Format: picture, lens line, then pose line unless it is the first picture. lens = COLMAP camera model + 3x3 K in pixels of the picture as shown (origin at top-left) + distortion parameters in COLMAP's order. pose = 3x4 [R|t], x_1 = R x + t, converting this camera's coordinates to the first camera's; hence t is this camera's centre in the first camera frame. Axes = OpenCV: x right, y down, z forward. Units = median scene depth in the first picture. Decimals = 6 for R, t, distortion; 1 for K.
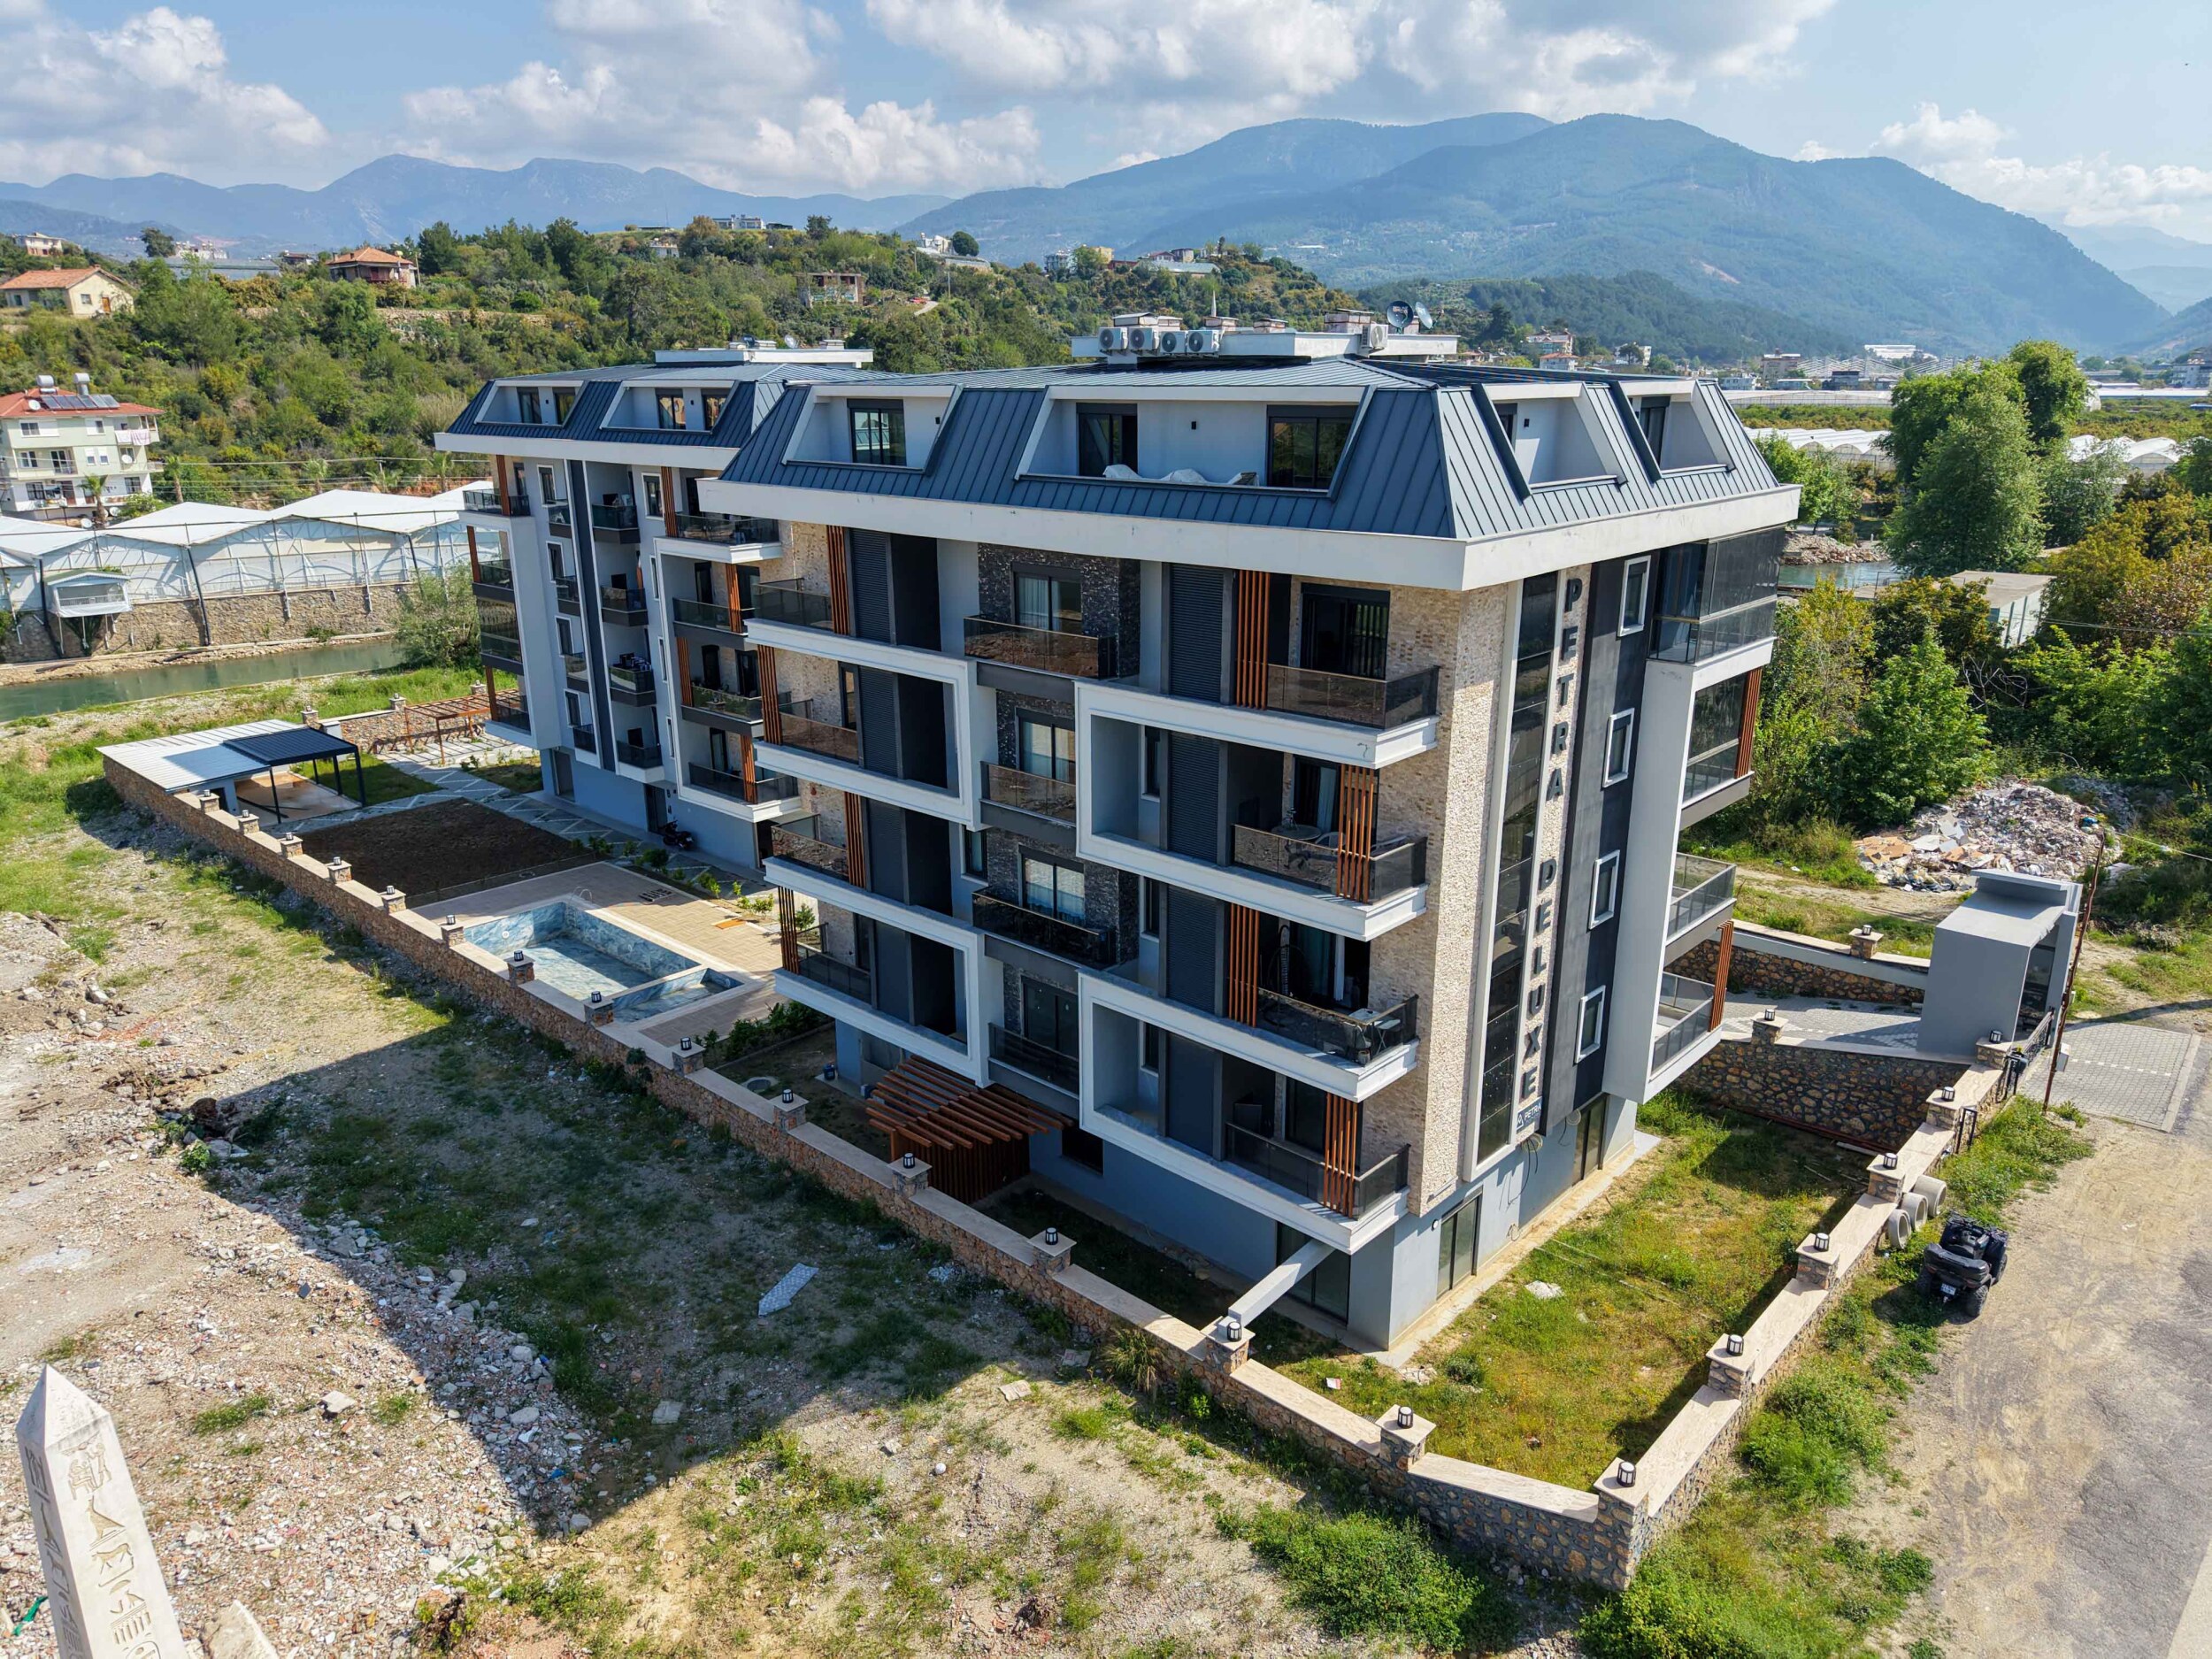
lens RADIAL K [[1465.1, 0, 1096.5], [0, 1465.1, 835.6], [0, 0, 1]] dist [0.031460, -0.045137]
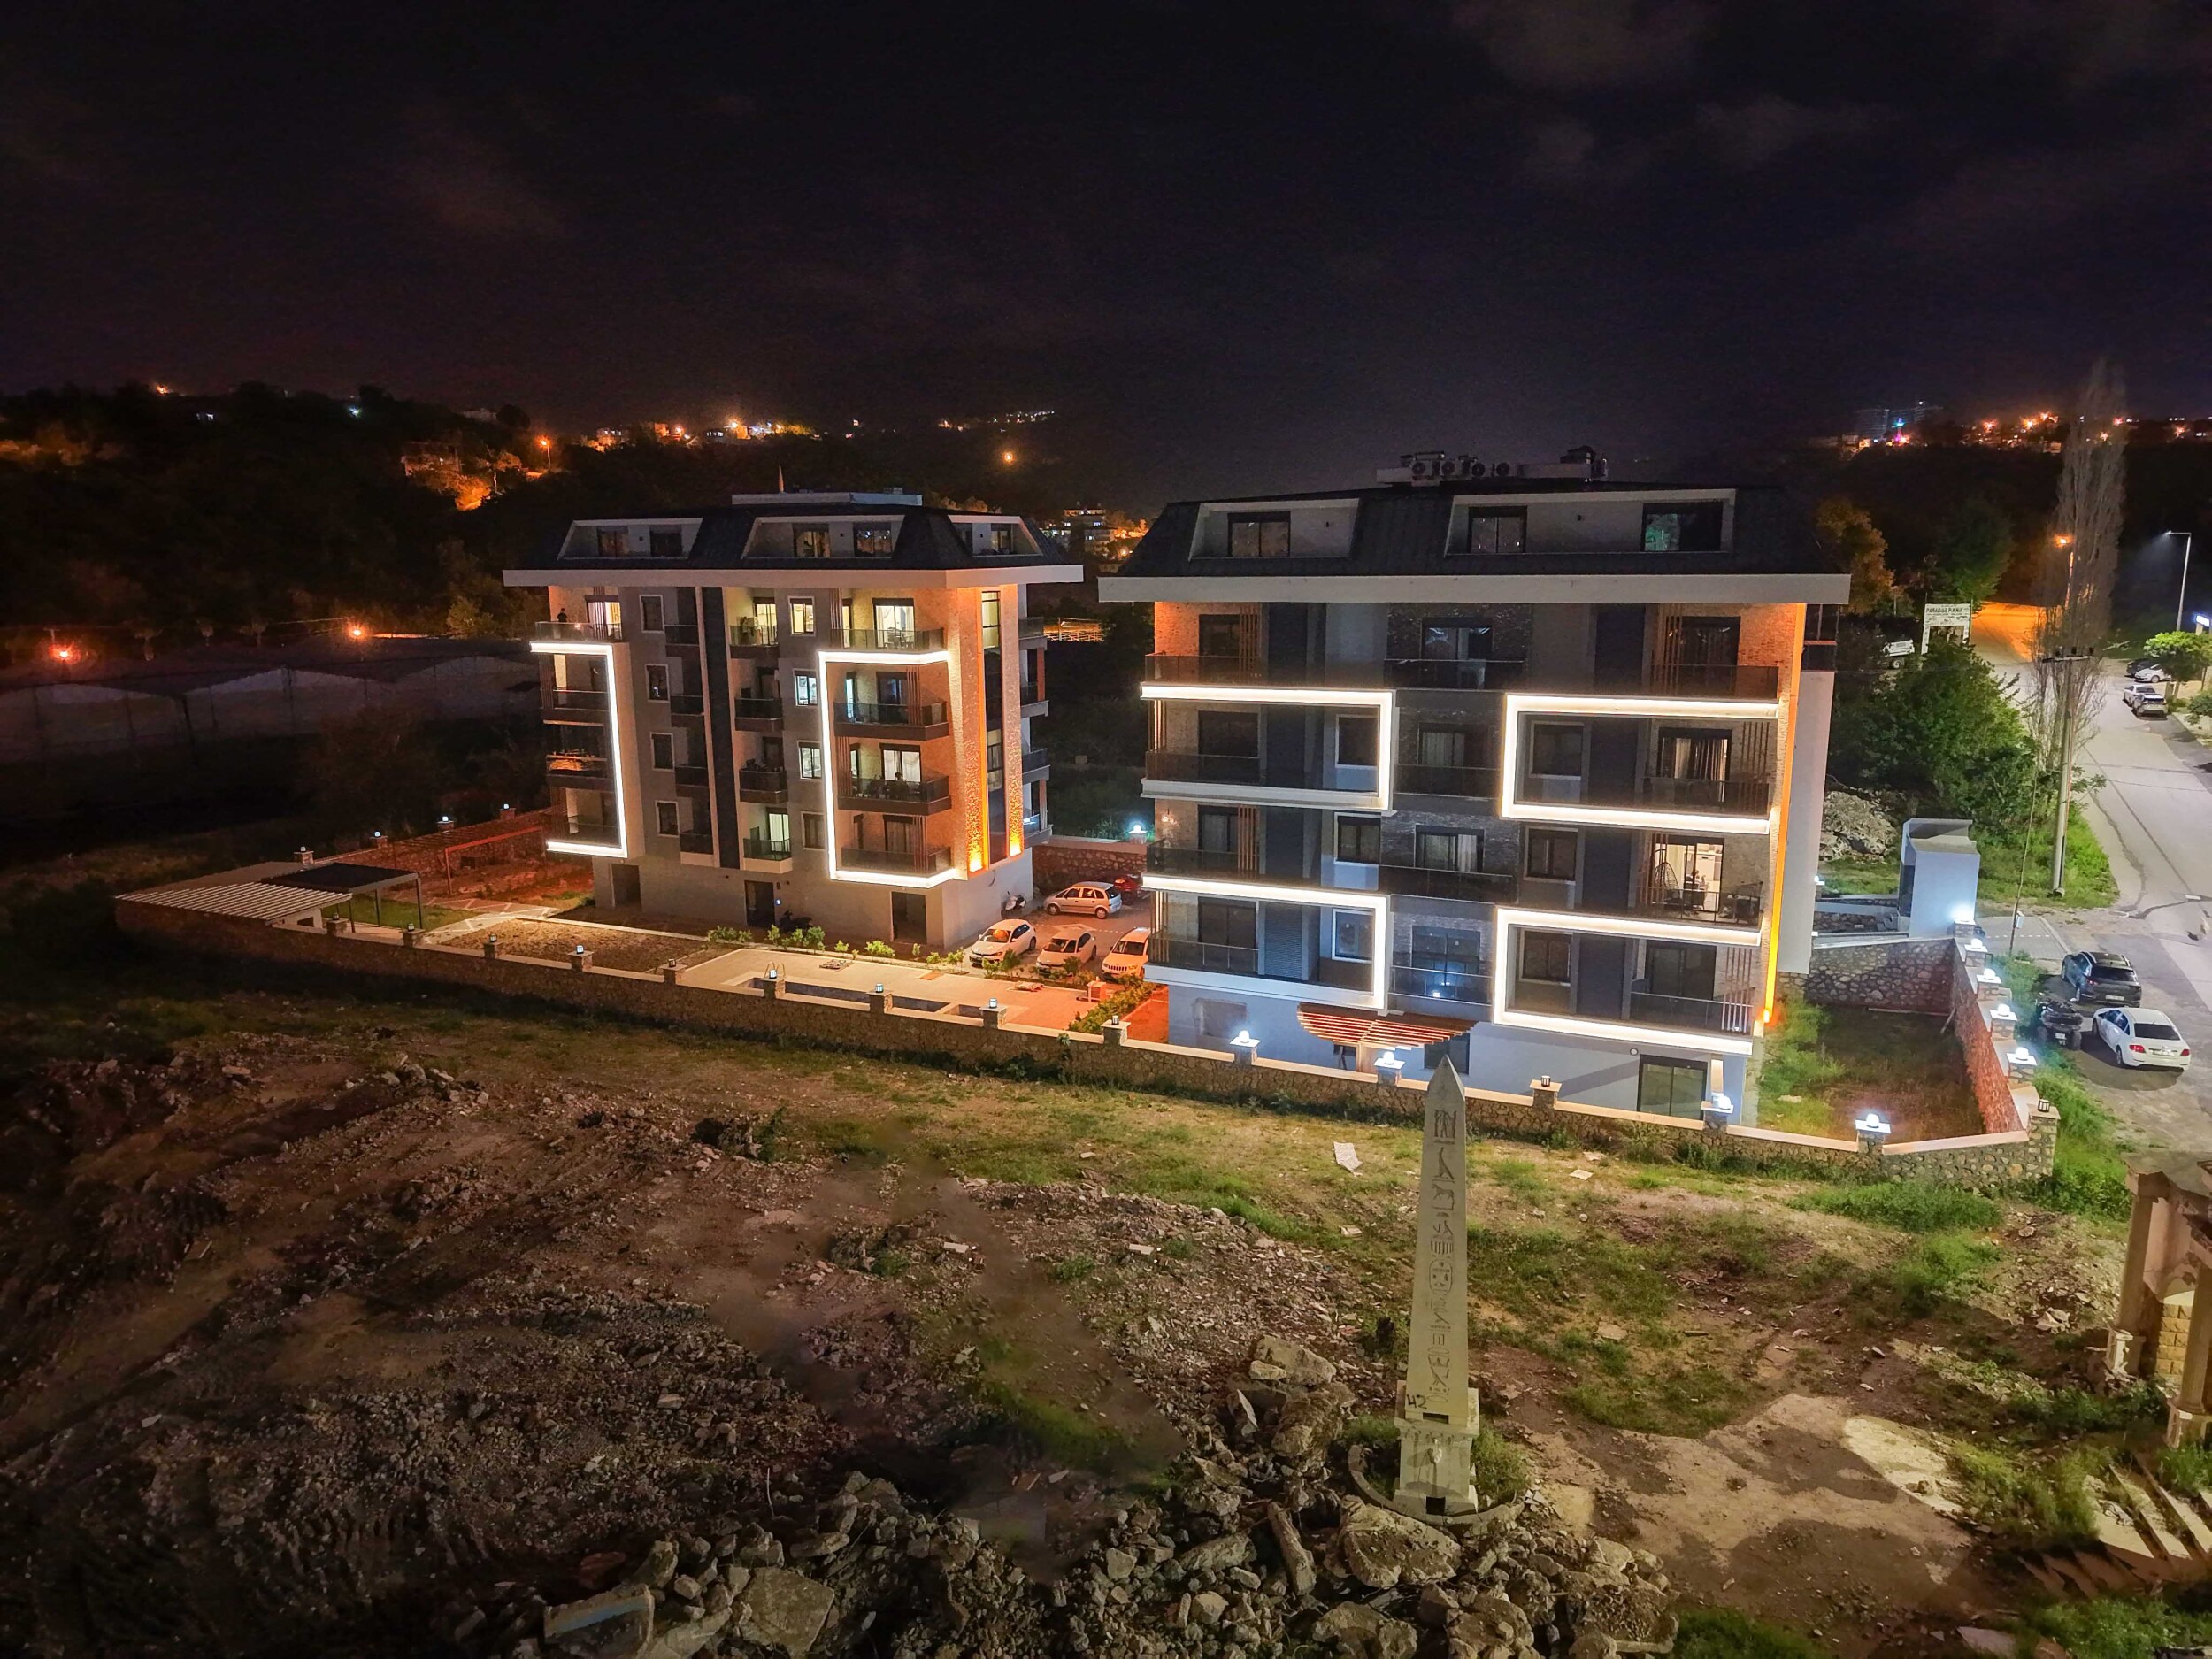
lens RADIAL K [[1465.1, 0, 1096.5], [0, 1465.1, 835.6], [0, 0, 1]] dist [0.031460, -0.045137]
pose [[0.951261, -0.066056, 0.301230, -0.527439], [0.098960, 0.990517, -0.095302, 0.082704], [-0.292078, 0.120467, 0.948777, -0.145642]]
